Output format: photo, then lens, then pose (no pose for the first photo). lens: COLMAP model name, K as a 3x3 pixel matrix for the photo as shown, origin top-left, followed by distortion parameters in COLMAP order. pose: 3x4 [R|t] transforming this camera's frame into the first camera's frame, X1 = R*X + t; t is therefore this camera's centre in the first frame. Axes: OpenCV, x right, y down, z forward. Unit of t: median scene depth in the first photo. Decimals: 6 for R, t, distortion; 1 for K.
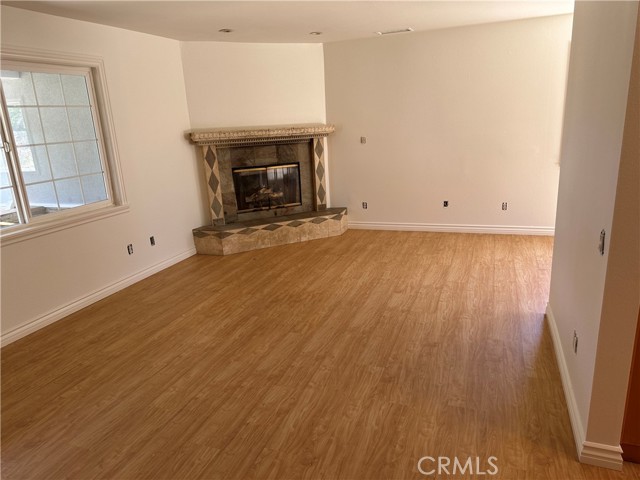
lens RADIAL K [[453.8, 0, 322.6], [0, 453.8, 239.9], [0, 0, 1]] dist [0.114162, -0.166143]
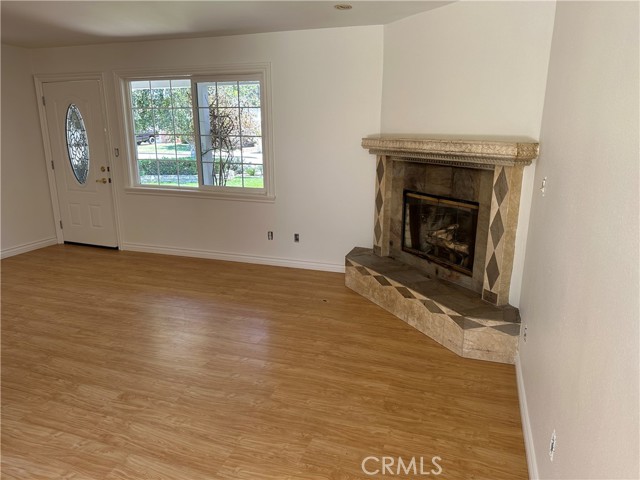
lens RADIAL K [[453.8, 0, 322.6], [0, 453.8, 239.9], [0, 0, 1]] dist [0.114162, -0.166143]
pose [[0.013371, 0.287899, -0.957567, 0.614486], [-0.260400, 0.925611, 0.274655, -0.290020], [0.965408, 0.245678, 0.087346, 0.966452]]
